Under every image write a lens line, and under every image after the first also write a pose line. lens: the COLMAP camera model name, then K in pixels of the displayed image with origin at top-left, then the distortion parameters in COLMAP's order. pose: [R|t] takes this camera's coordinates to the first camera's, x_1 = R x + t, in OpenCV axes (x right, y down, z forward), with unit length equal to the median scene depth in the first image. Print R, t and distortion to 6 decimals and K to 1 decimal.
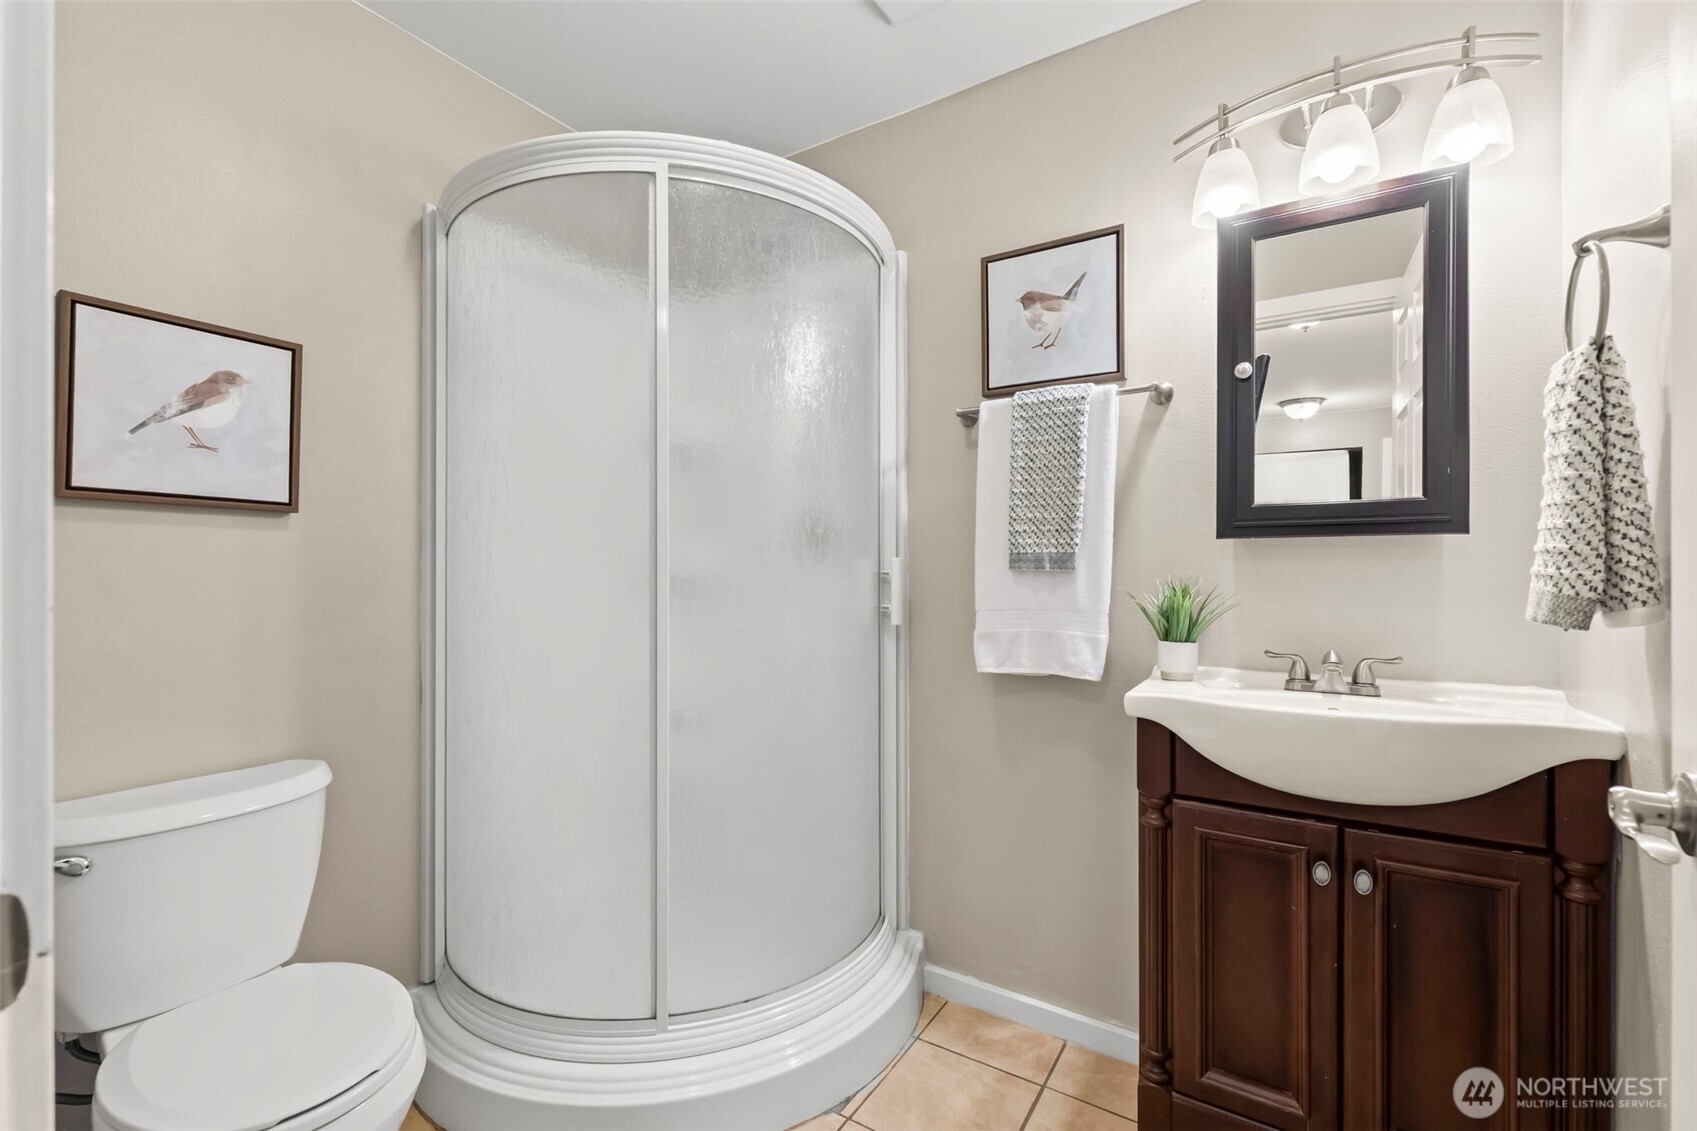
lens RADIAL K [[740.1, 0, 849.4], [0, 740.1, 563.3], [0, 0, 1]] dist [-0.000293, 0.000067]
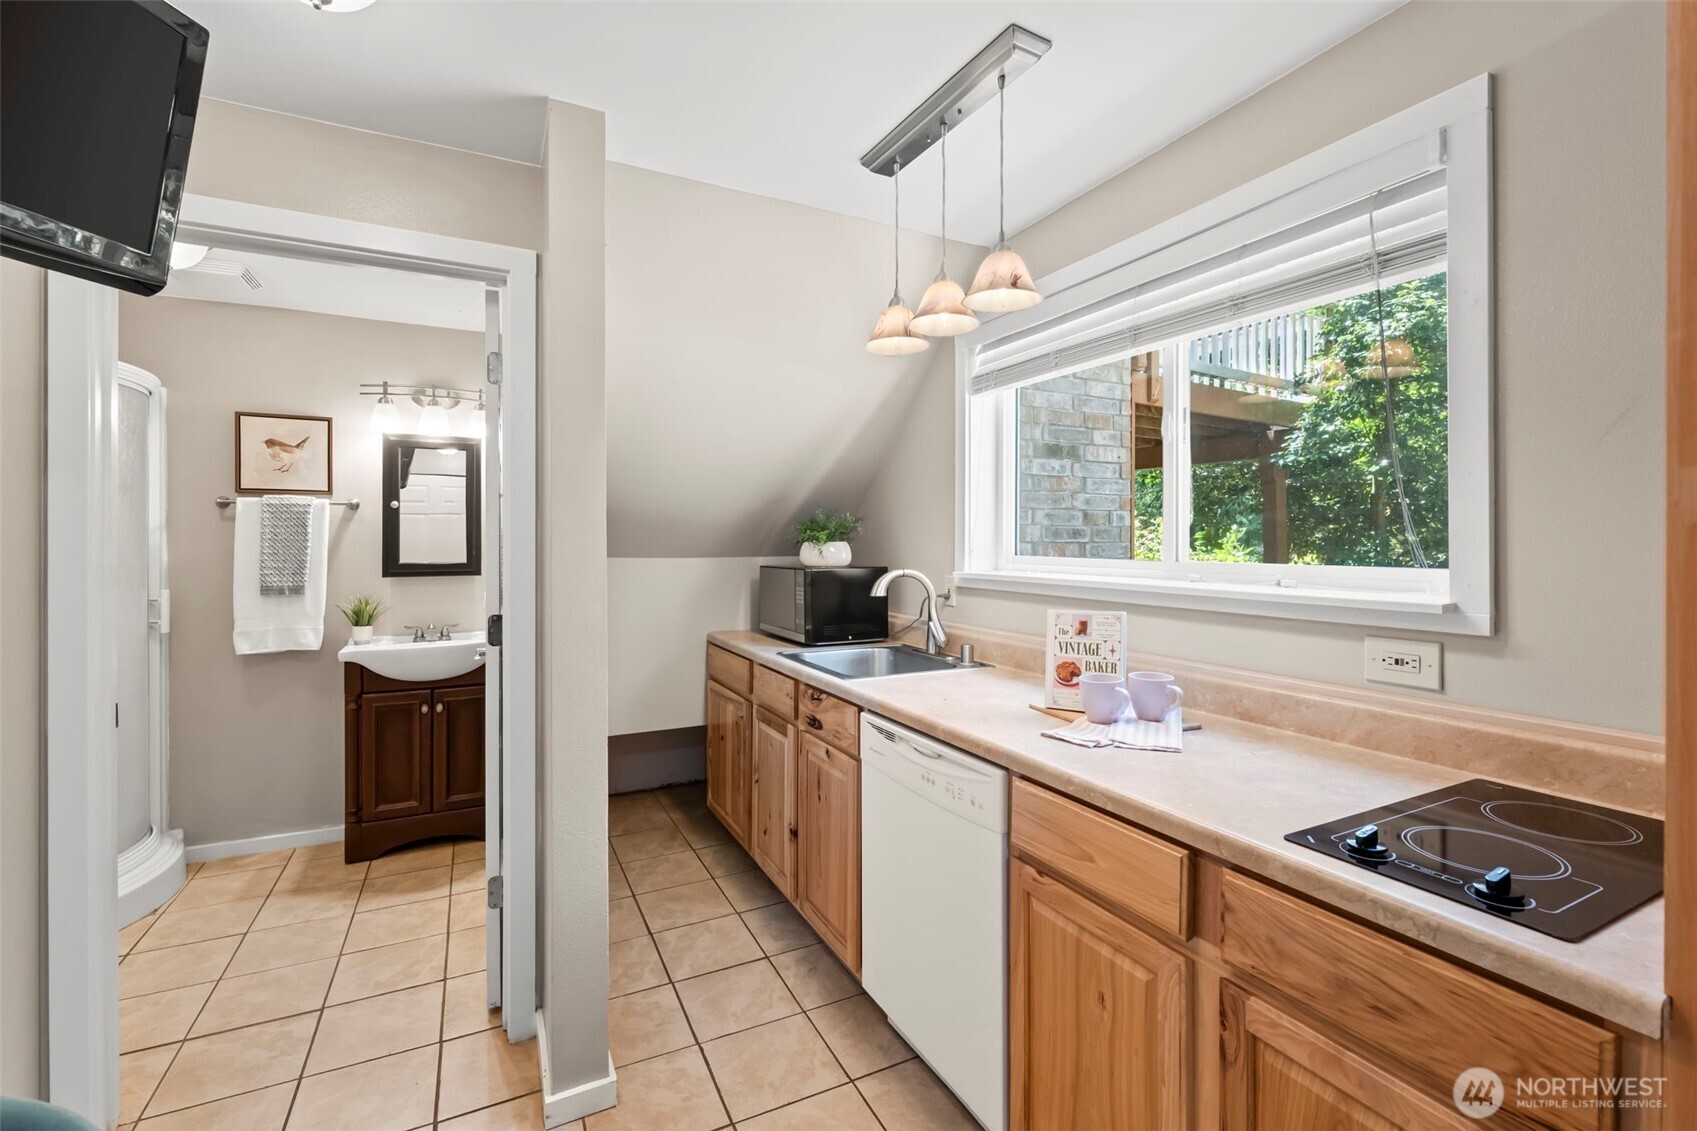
lens RADIAL K [[734.4, 0, 849.0], [0, 734.4, 543.7], [0, 0, 1]] dist [-0.001798, -0.000155]
pose [[0.513455, -0.000797, 0.858116, -0.623226], [-0.001817, 0.999996, 0.002016, -0.131936], [-0.858115, -0.002594, 0.513452, -1.232009]]
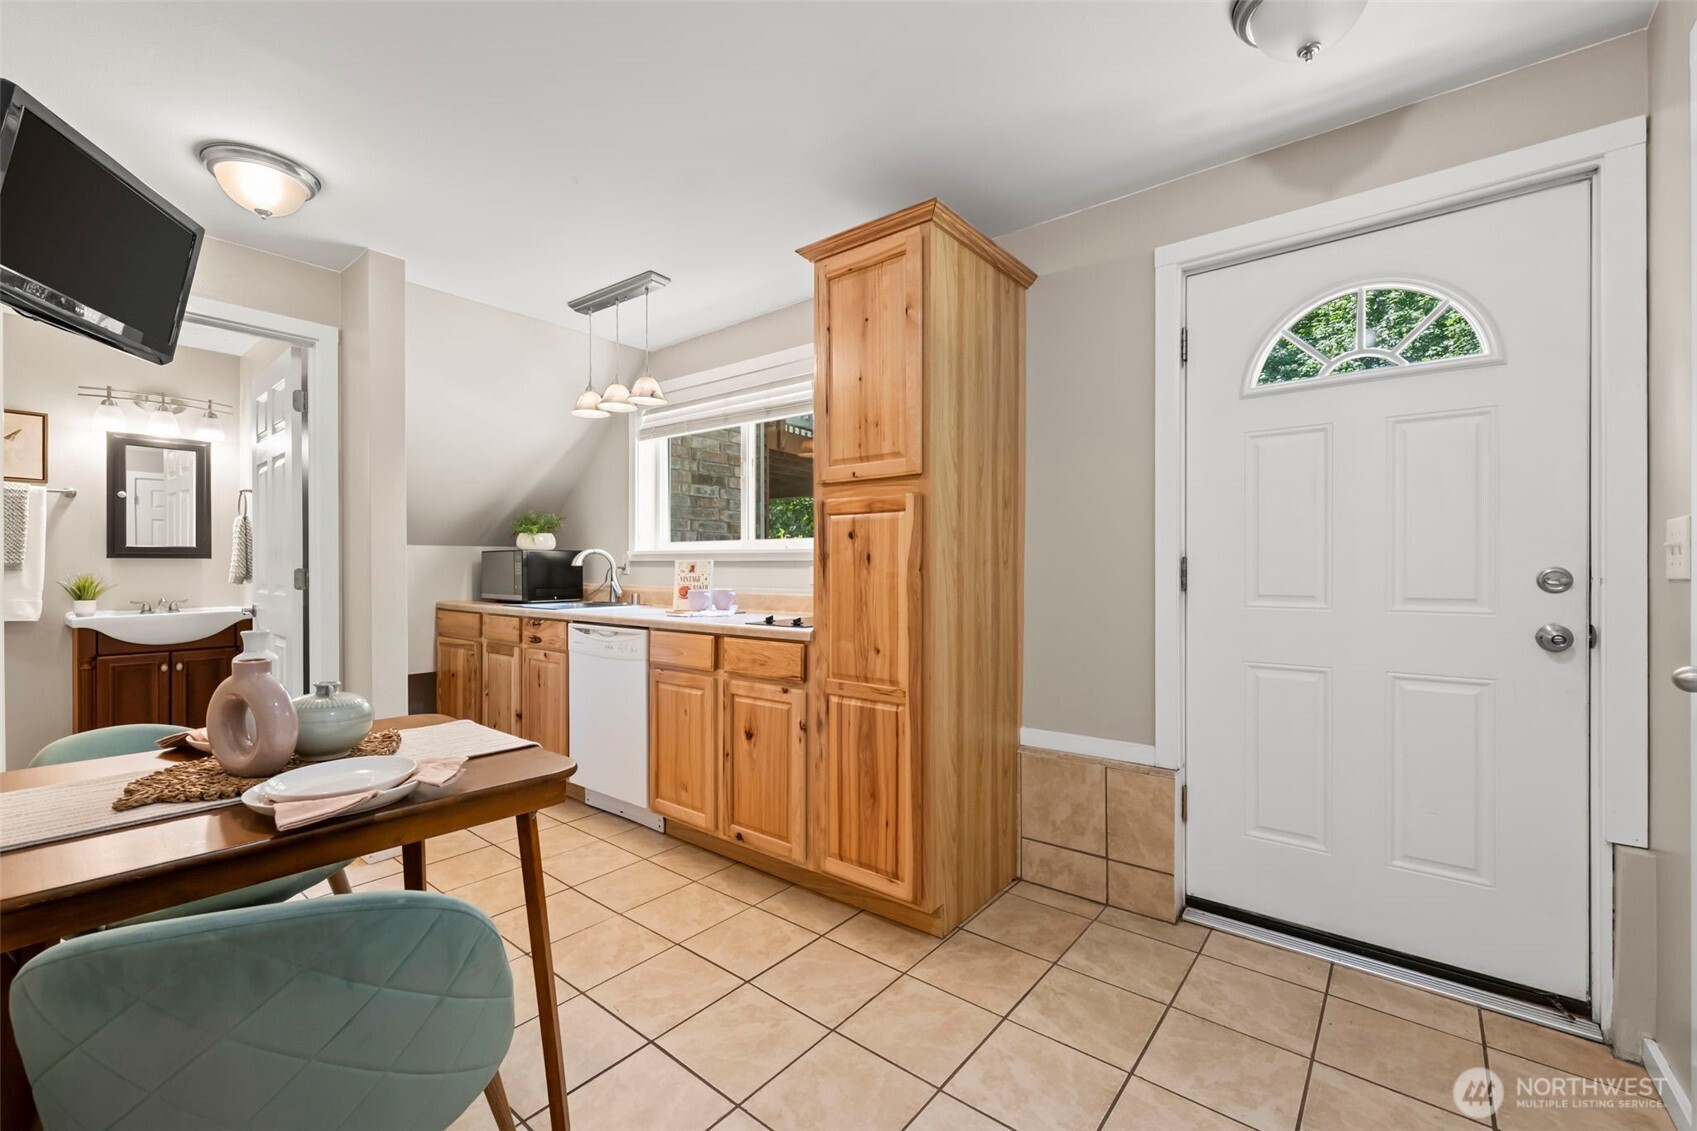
lens RADIAL K [[705.4, 0, 861.7], [0, 705.4, 573.2], [0, 0, 1]] dist [-0.001181, -0.000011]
pose [[0.098805, -0.006443, 0.995086, -1.529333], [-0.002571, 0.999974, 0.006730, -0.003961], [-0.995103, -0.003223, 0.098786, -1.676278]]
